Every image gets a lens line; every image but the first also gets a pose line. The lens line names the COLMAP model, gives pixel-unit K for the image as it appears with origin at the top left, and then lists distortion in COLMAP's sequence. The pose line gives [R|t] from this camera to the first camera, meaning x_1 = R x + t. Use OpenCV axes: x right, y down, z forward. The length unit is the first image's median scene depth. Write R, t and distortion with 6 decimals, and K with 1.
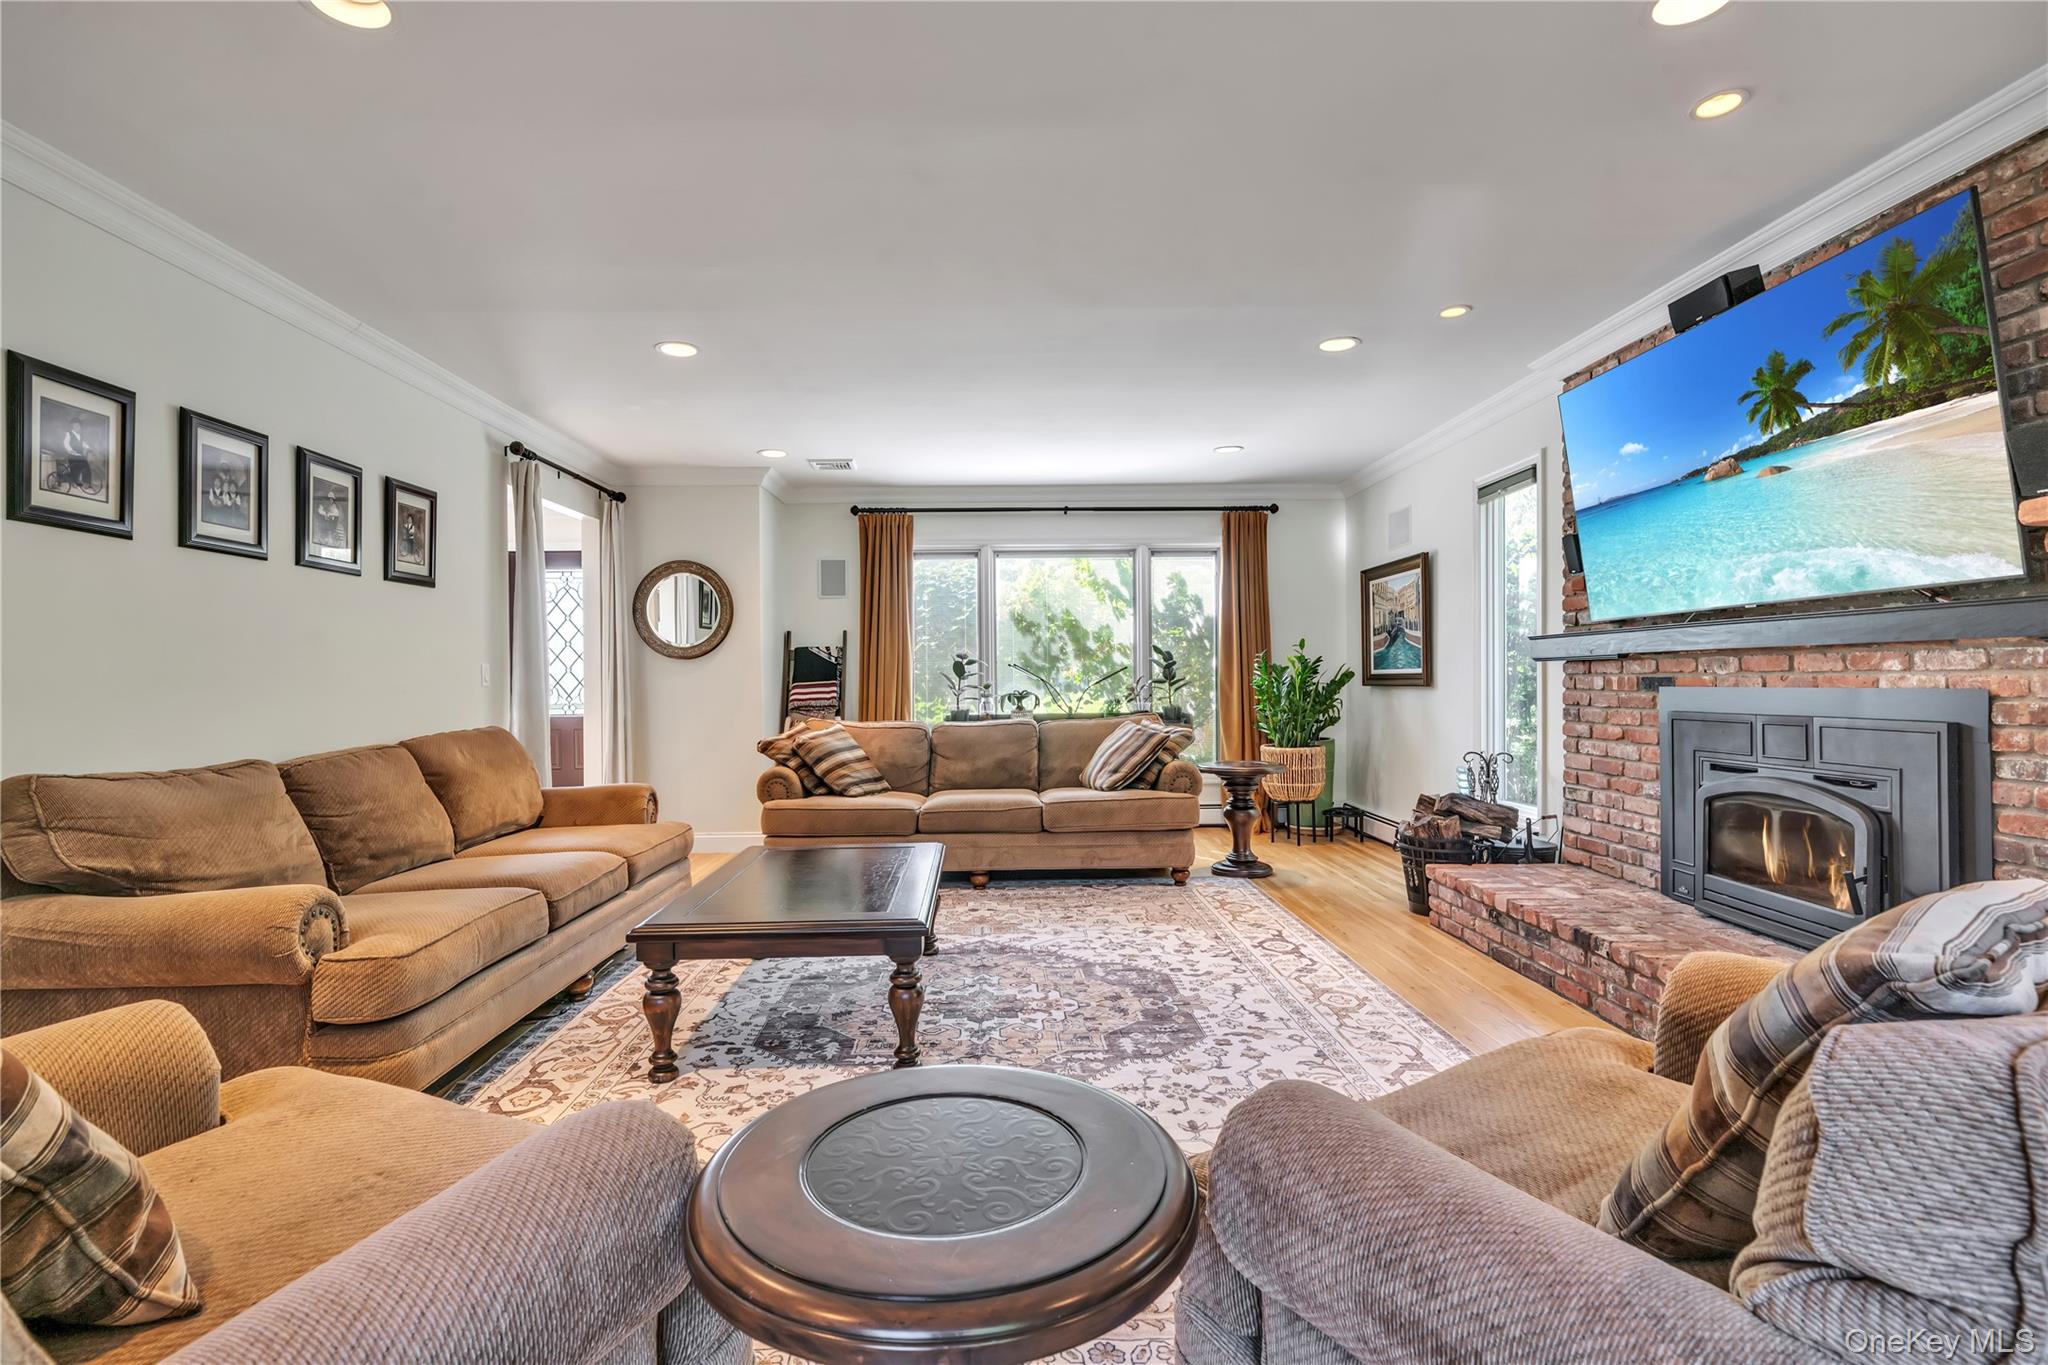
lens RADIAL K [[909.3, 0, 1024.0], [0, 909.3, 682.5], [0, 0, 1]] dist [-0.001964, -0.000149]
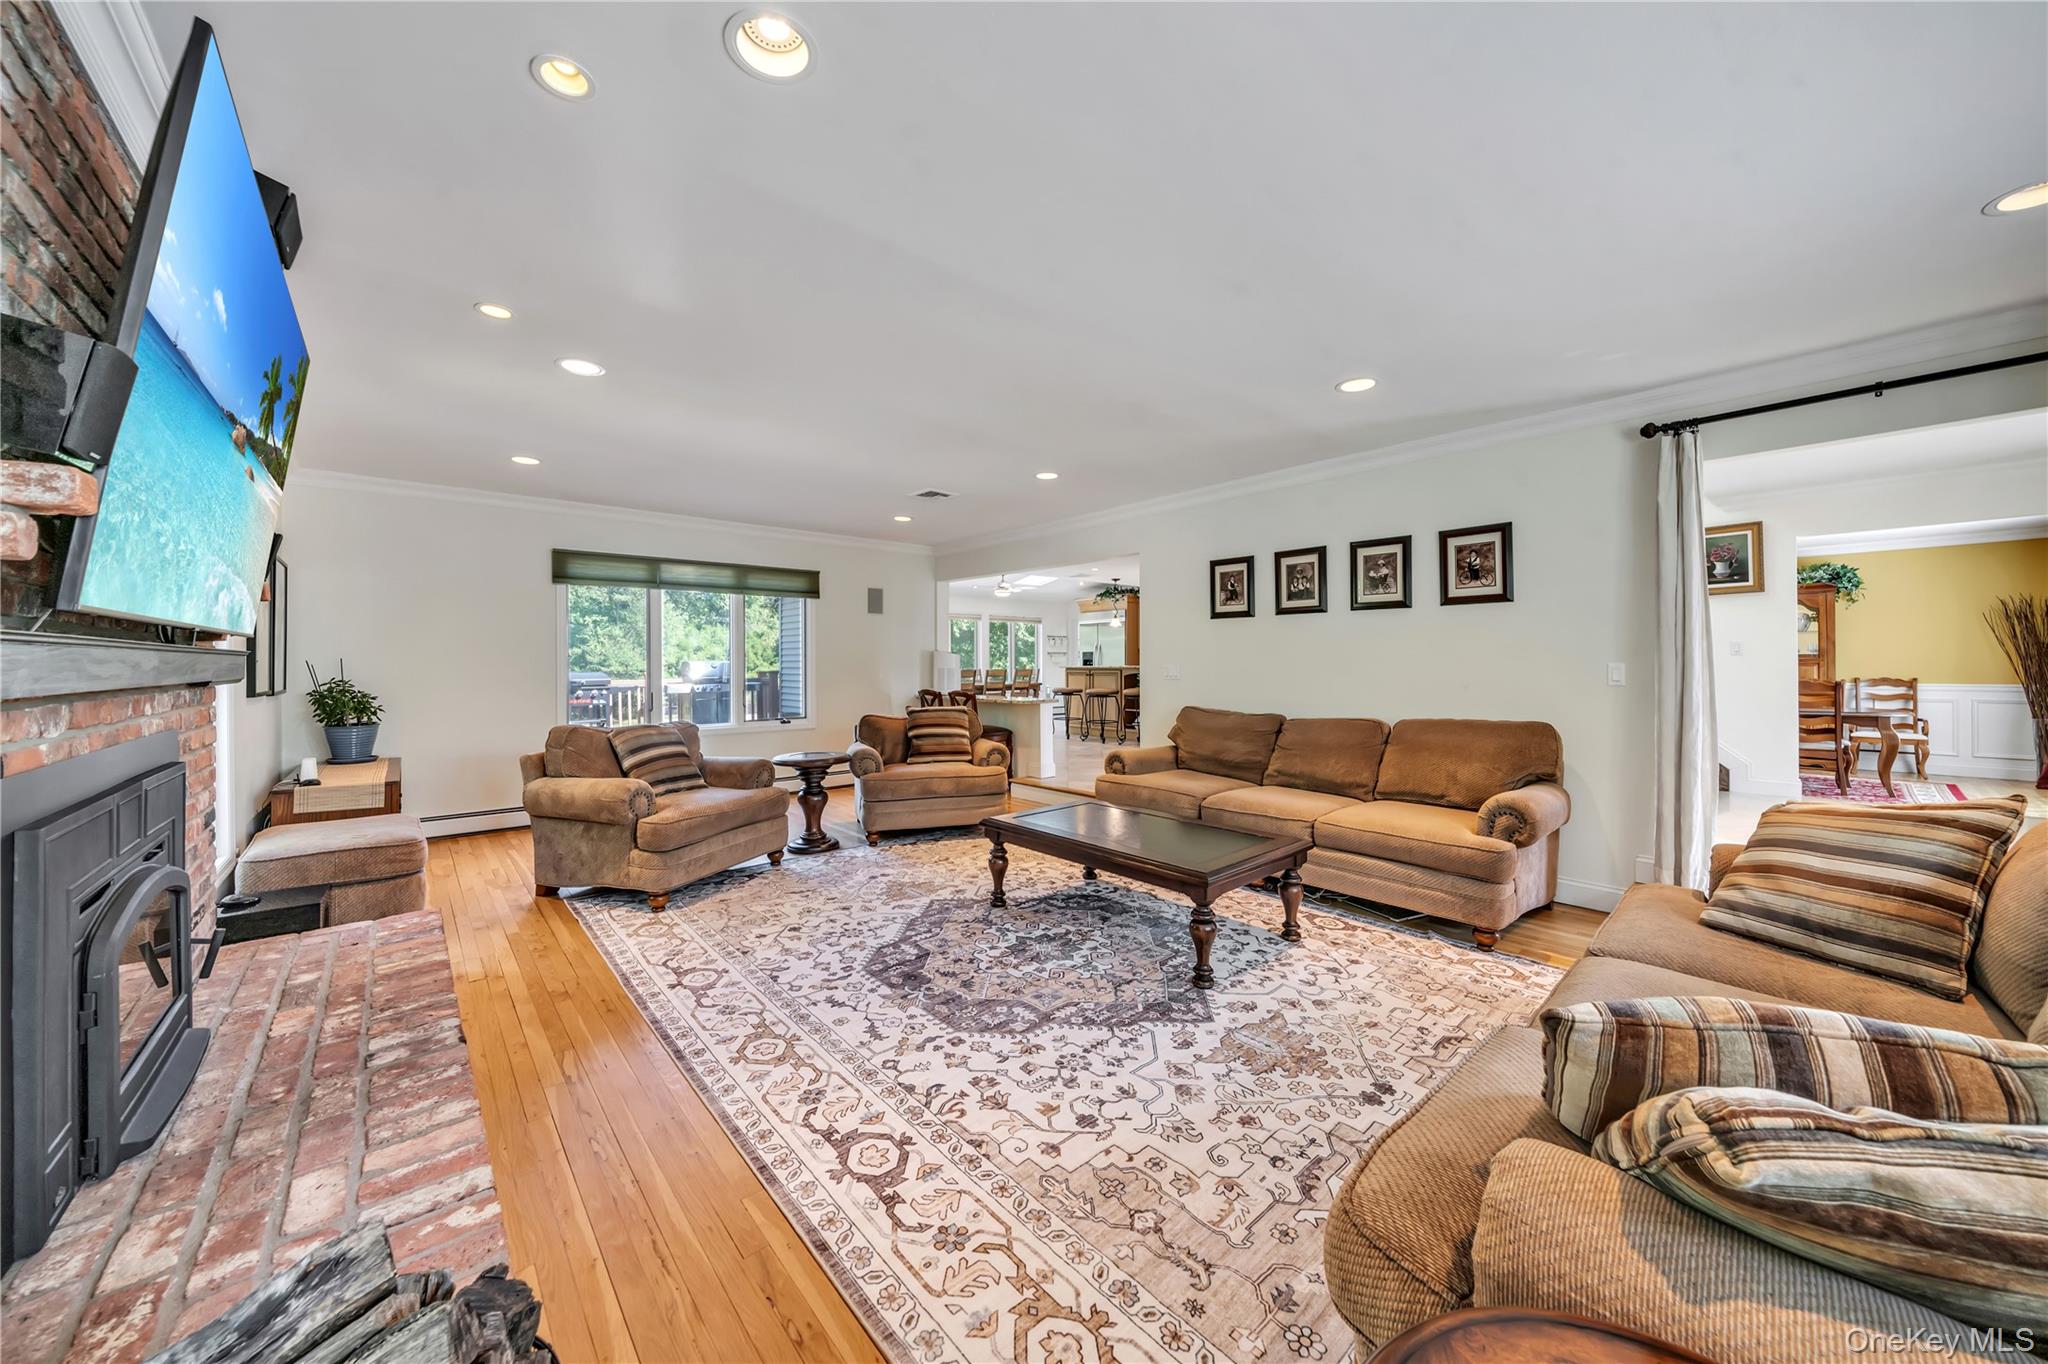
lens RADIAL K [[707.8, 0, 1014.6], [0, 707.8, 681.4], [0, 0, 1]] dist [-0.010170, -0.000071]
pose [[-0.761917, 0.032370, -0.646865, 0.629211], [0.010676, 0.999242, 0.037428, -0.056439], [0.647587, 0.021612, -0.761685, 1.769266]]
